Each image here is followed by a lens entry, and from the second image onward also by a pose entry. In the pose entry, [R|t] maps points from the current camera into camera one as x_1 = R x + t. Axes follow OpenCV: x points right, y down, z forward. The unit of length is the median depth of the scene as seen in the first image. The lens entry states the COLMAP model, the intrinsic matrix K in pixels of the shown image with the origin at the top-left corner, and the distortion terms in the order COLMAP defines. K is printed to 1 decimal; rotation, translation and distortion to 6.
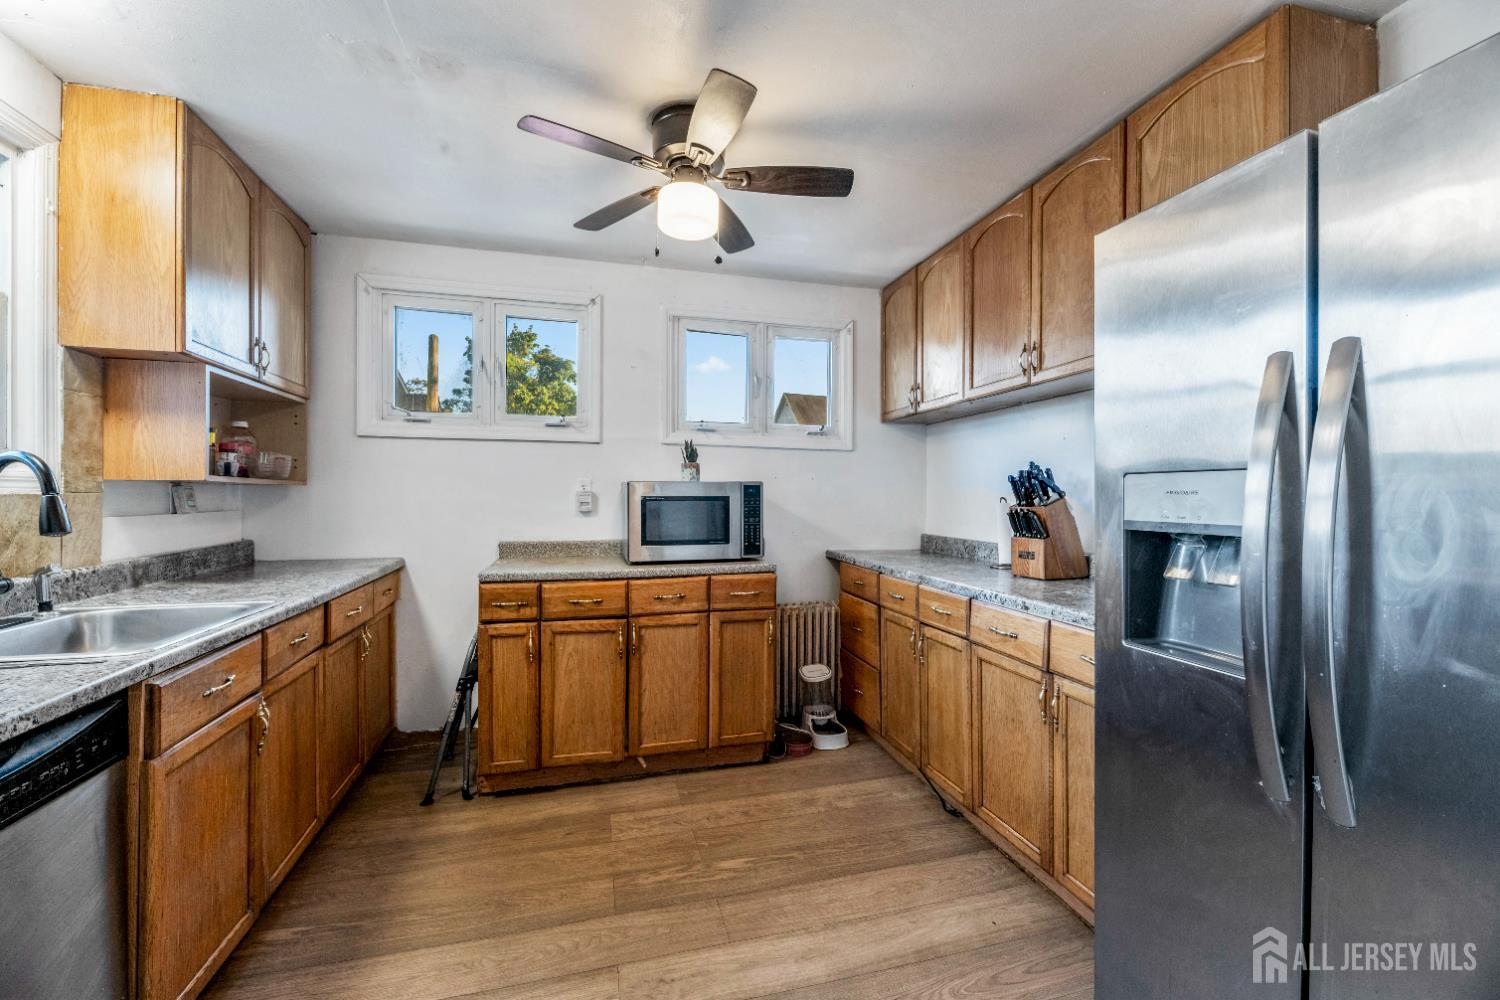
lens RADIAL K [[604.1, 0, 749.8], [0, 604.1, 497.1], [0, 0, 1]] dist [-0.005038, -0.000877]
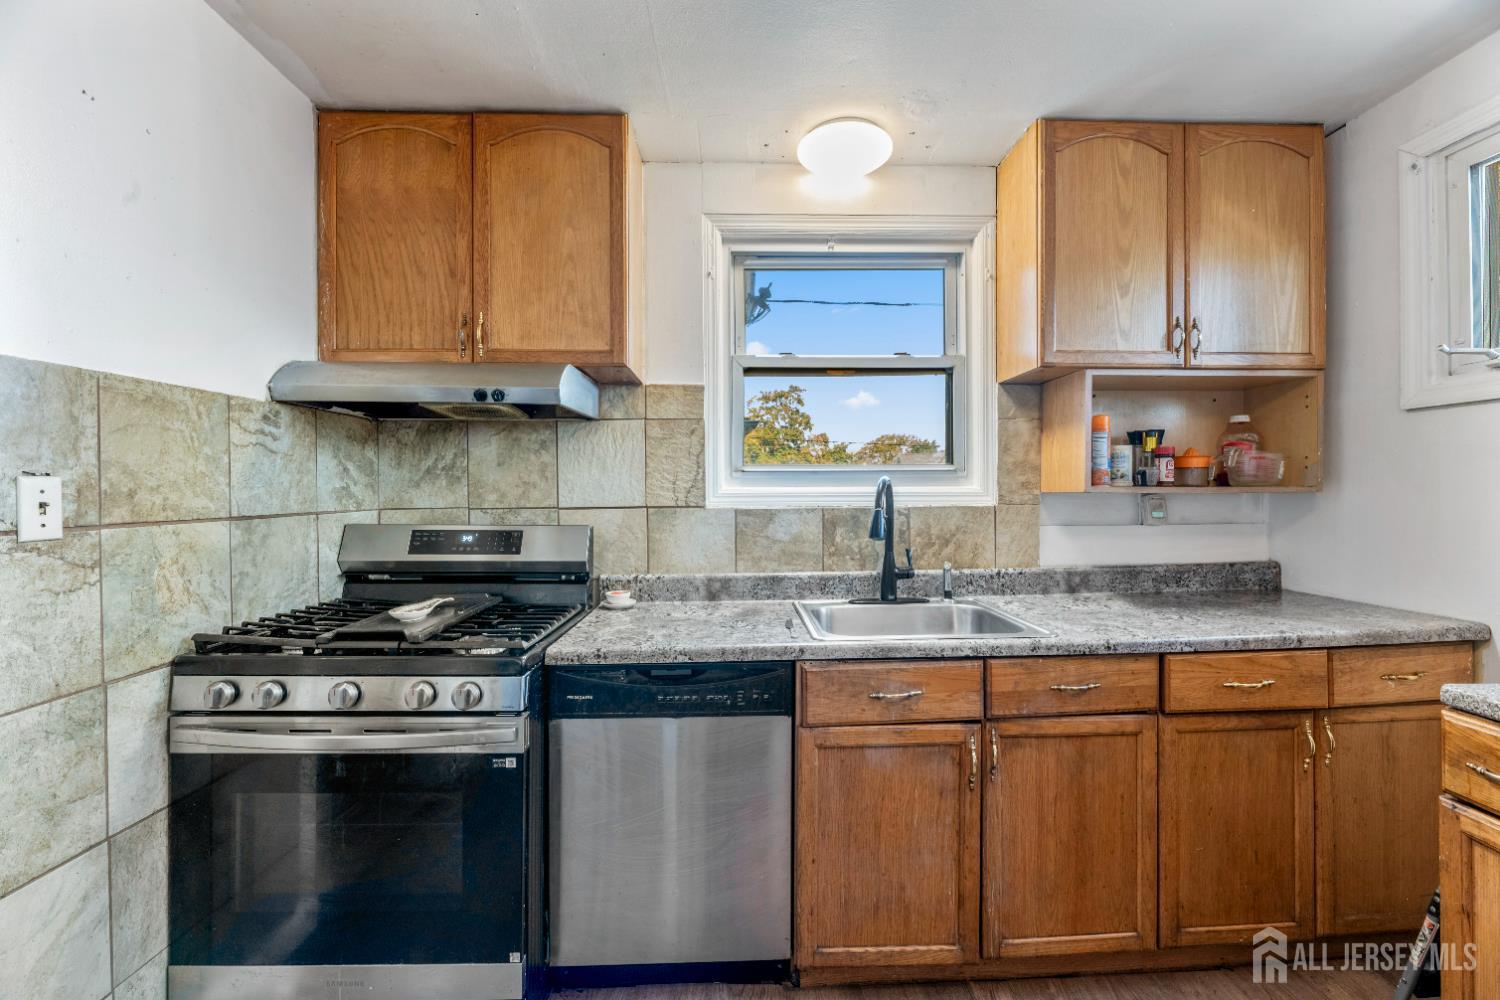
lens RADIAL K [[604.1, 0, 756.7], [0, 604.1, 493.1], [0, 0, 1]] dist [-0.005038, -0.000877]
pose [[-0.232359, -0.005354, -0.972615, 0.148176], [0.002381, 0.999979, -0.006074, -0.022868], [0.972627, -0.003728, -0.232341, 0.765684]]
